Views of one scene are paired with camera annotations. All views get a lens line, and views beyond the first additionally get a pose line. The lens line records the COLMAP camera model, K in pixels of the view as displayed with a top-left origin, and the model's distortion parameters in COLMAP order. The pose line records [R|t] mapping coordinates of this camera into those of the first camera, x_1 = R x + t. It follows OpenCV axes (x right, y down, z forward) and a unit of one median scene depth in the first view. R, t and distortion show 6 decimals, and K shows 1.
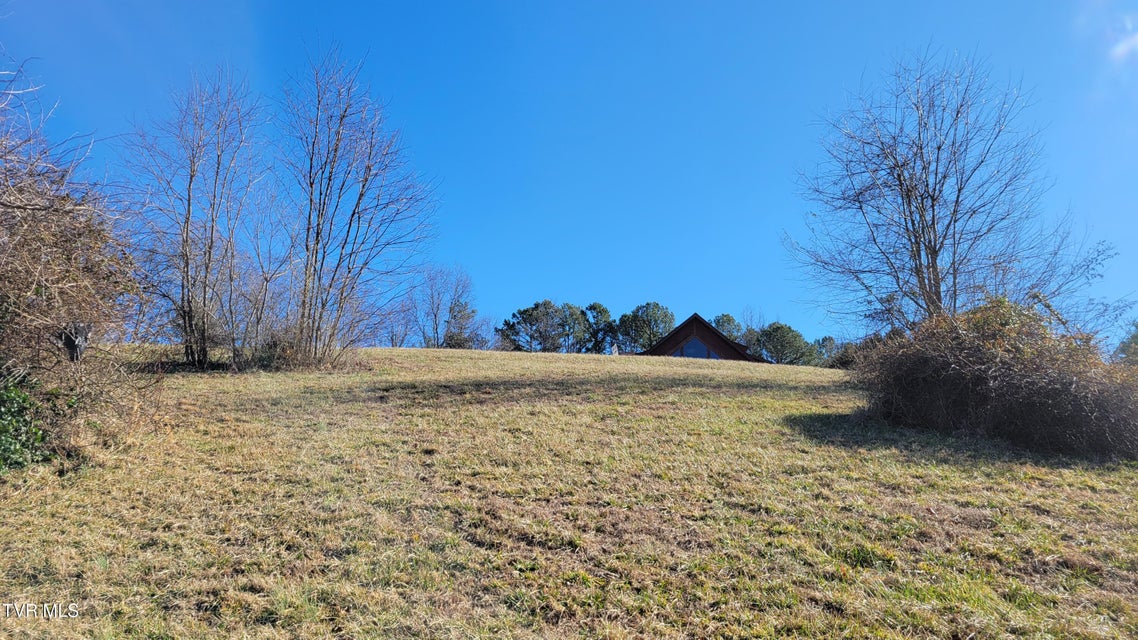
lens RADIAL K [[850.2, 0, 553.8], [0, 850.2, 324.6], [0, 0, 1]] dist [0.054452, -0.024918]
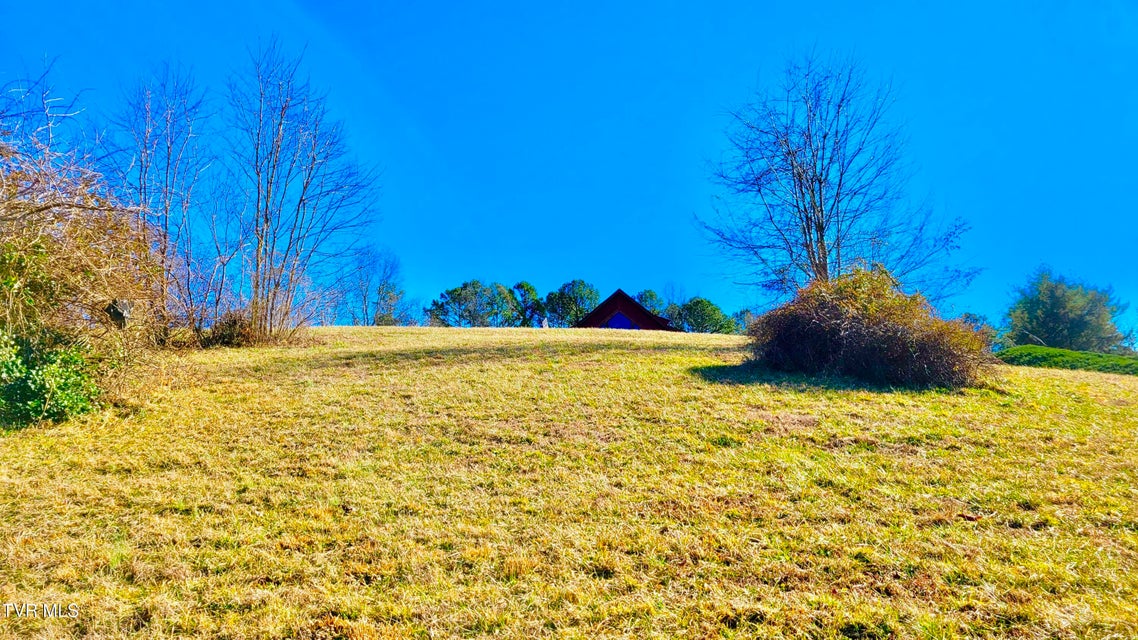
lens RADIAL K [[850.2, 0, 563.8], [0, 850.2, 328.1], [0, 0, 1]] dist [0.054452, -0.024918]
pose [[0.994932, -0.026044, 0.097120, -0.020729], [0.023254, 0.999287, 0.029742, 0.009458], [-0.097826, -0.027333, 0.994828, -0.165949]]
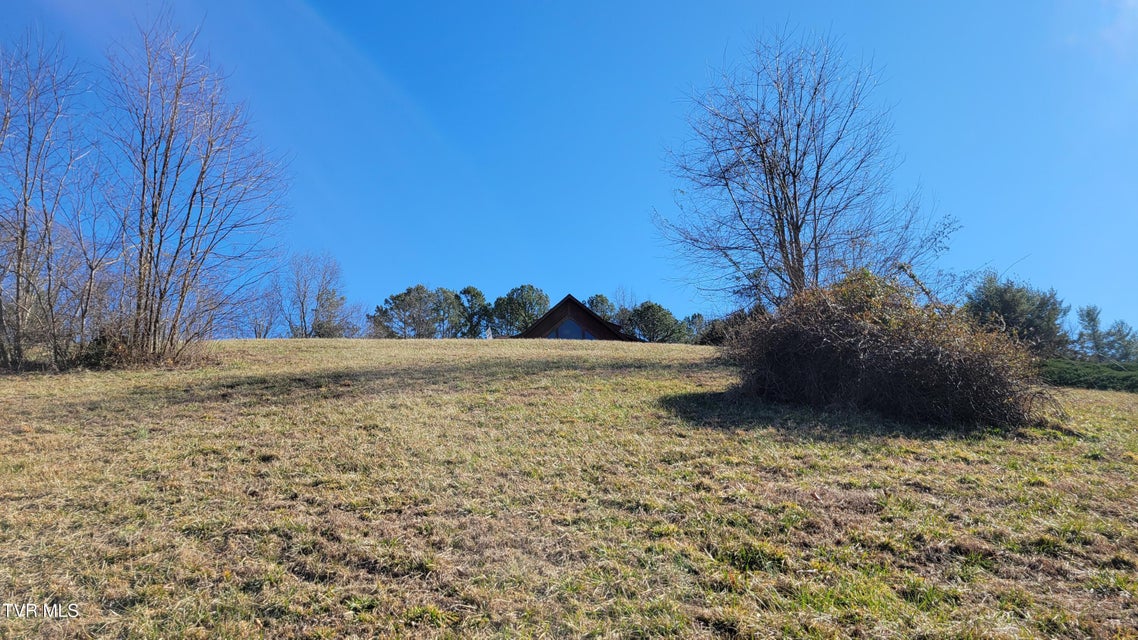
lens RADIAL K [[850.2, 0, 549.2], [0, 850.2, 322.6], [0, 0, 1]] dist [0.054452, -0.024918]
pose [[0.989834, -0.029822, 0.139065, 0.013289], [0.027457, 0.999444, 0.018890, 0.001101], [-0.139551, -0.014879, 0.990103, 0.057378]]
